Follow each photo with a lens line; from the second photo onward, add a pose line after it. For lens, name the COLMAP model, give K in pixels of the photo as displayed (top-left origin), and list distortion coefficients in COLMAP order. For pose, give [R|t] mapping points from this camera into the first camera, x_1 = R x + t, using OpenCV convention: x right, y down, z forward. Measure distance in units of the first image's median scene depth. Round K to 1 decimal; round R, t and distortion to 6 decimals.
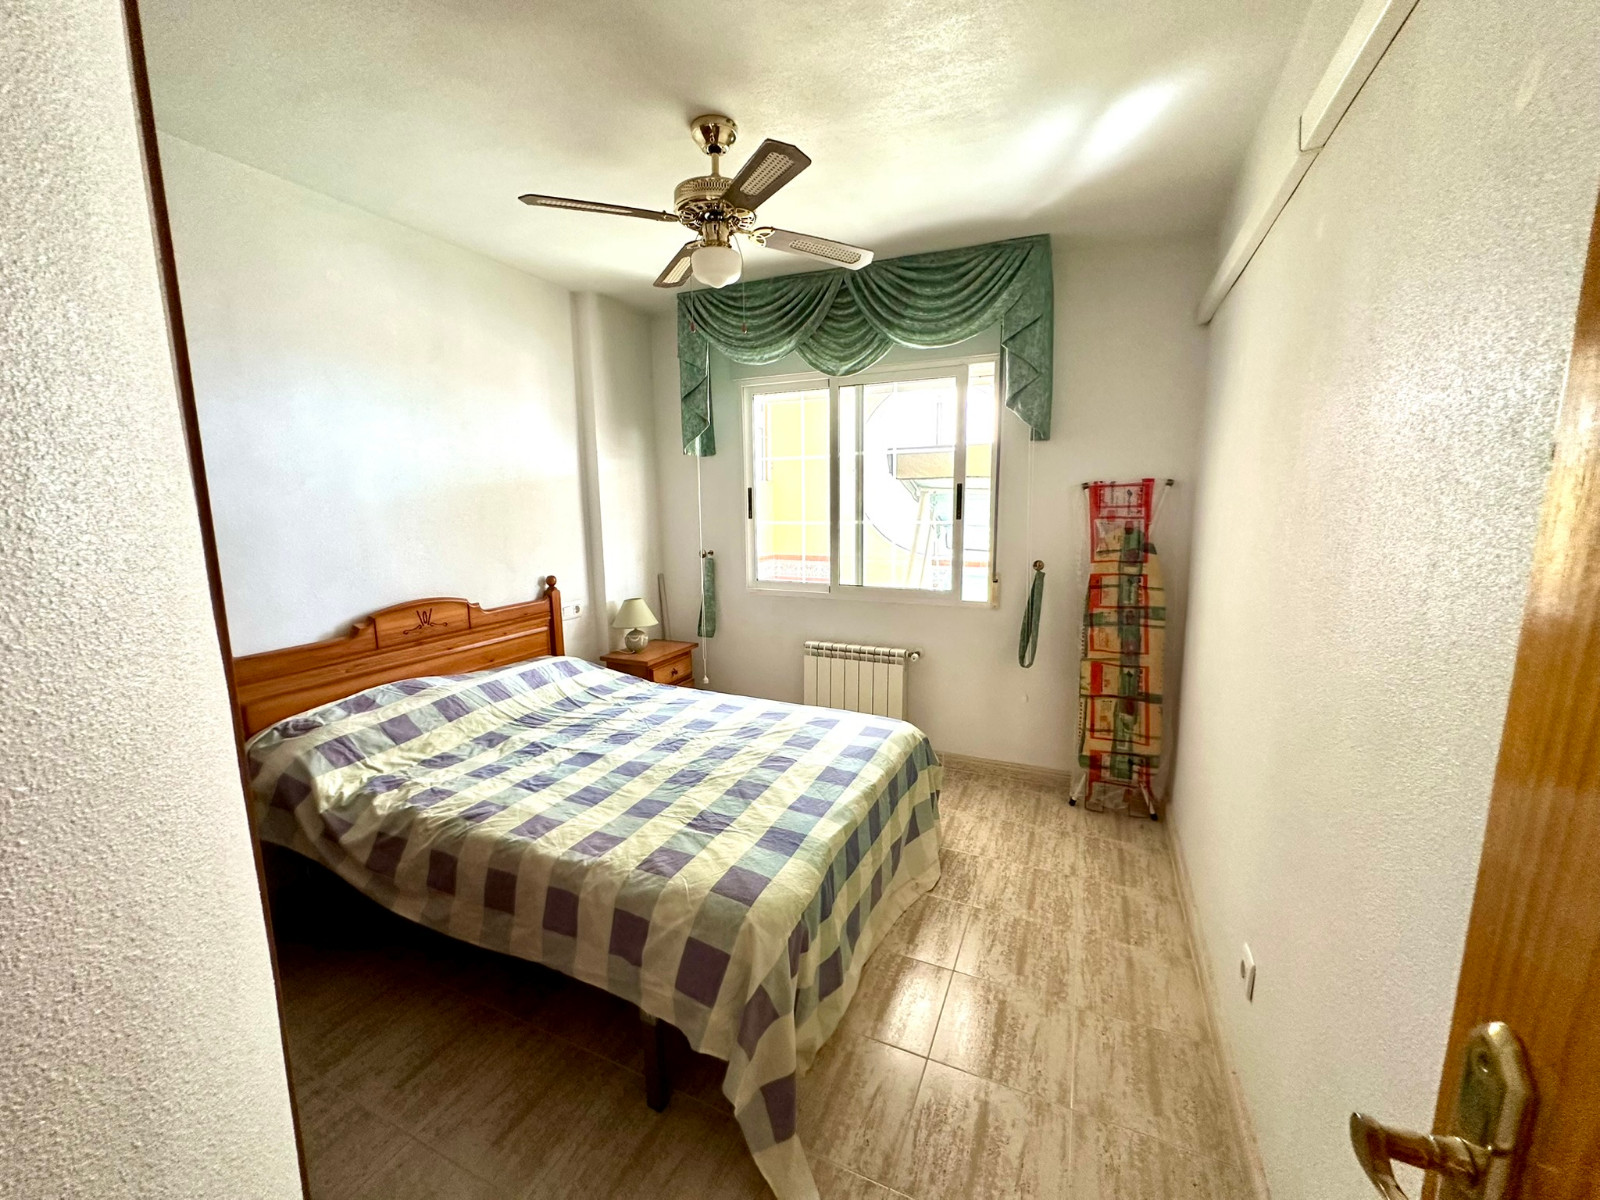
lens RADIAL K [[641.4, 0, 796.7], [0, 641.4, 594.8], [0, 0, 1]] dist [-0.000228, 0.000064]
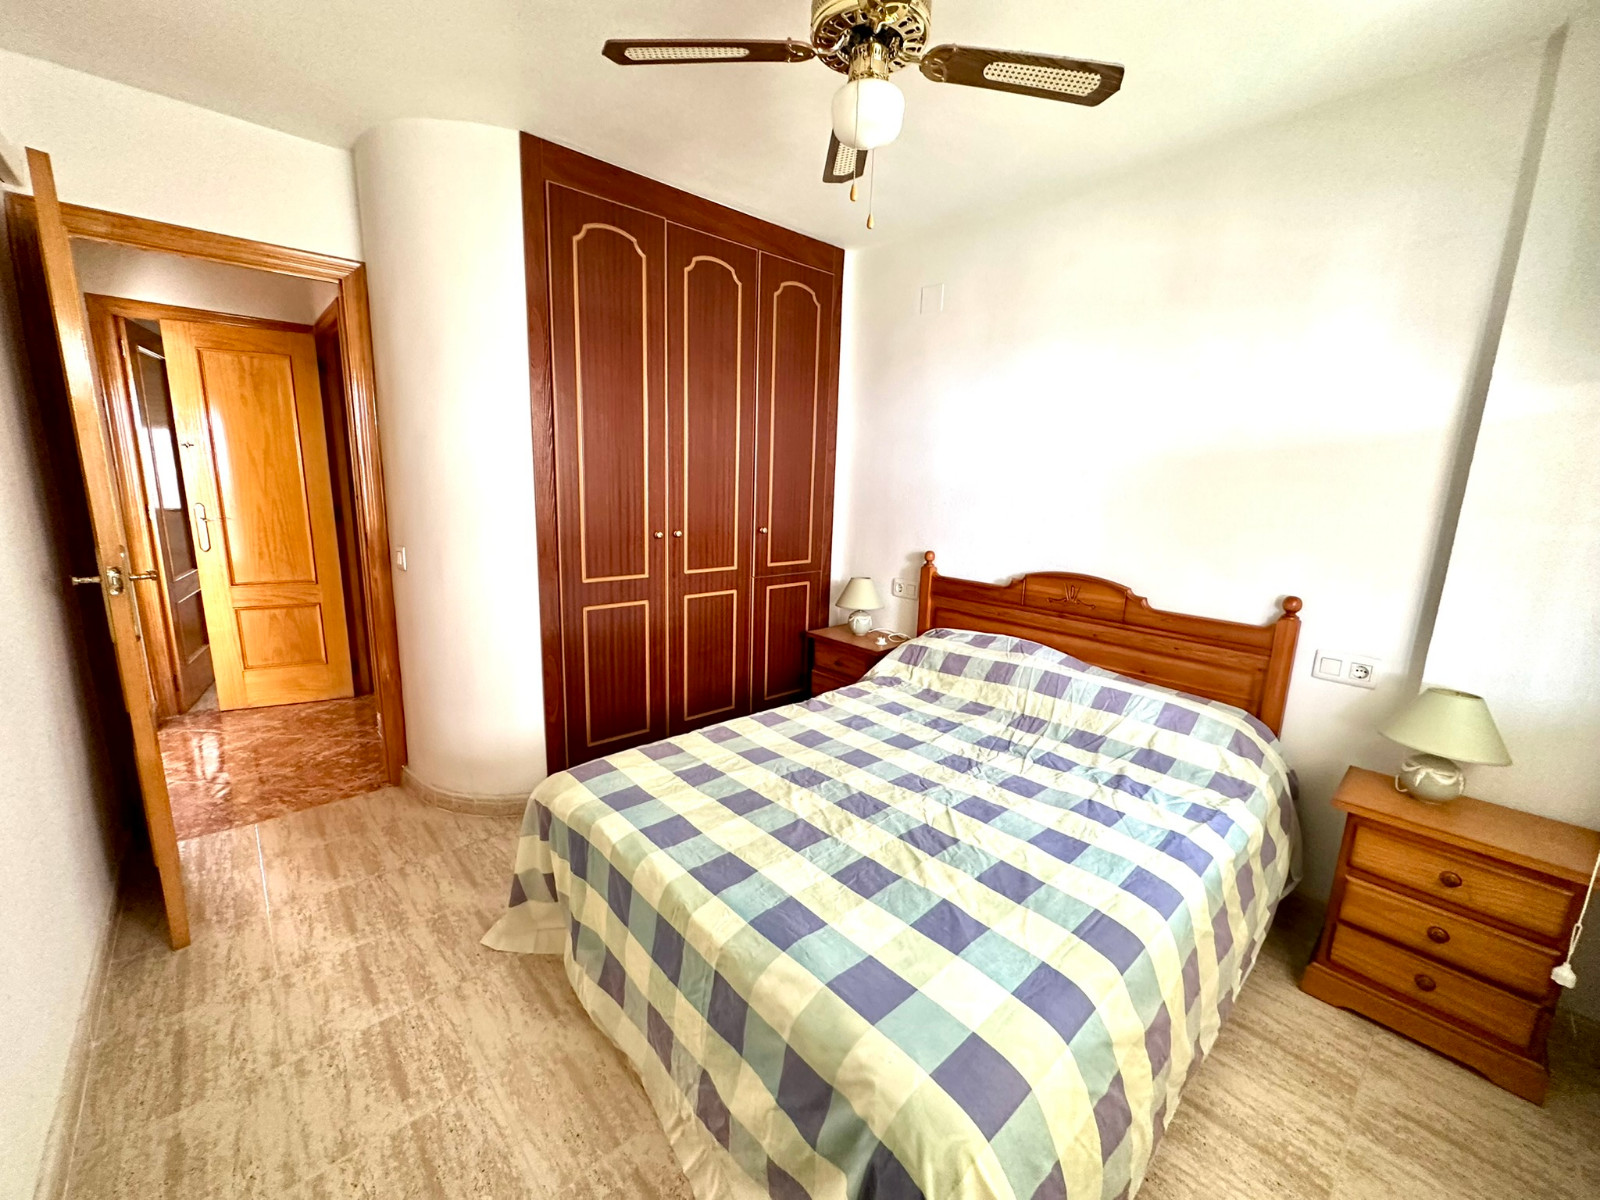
lens RADIAL K [[641.4, 0, 797.0], [0, 641.4, 608.4], [0, 0, 1]] dist [-0.000228, 0.000064]
pose [[-0.396885, 0.180962, -0.899853, 0.561433], [-0.165266, 0.950261, 0.263991, -0.156787], [0.902867, 0.253489, -0.347237, 1.197773]]
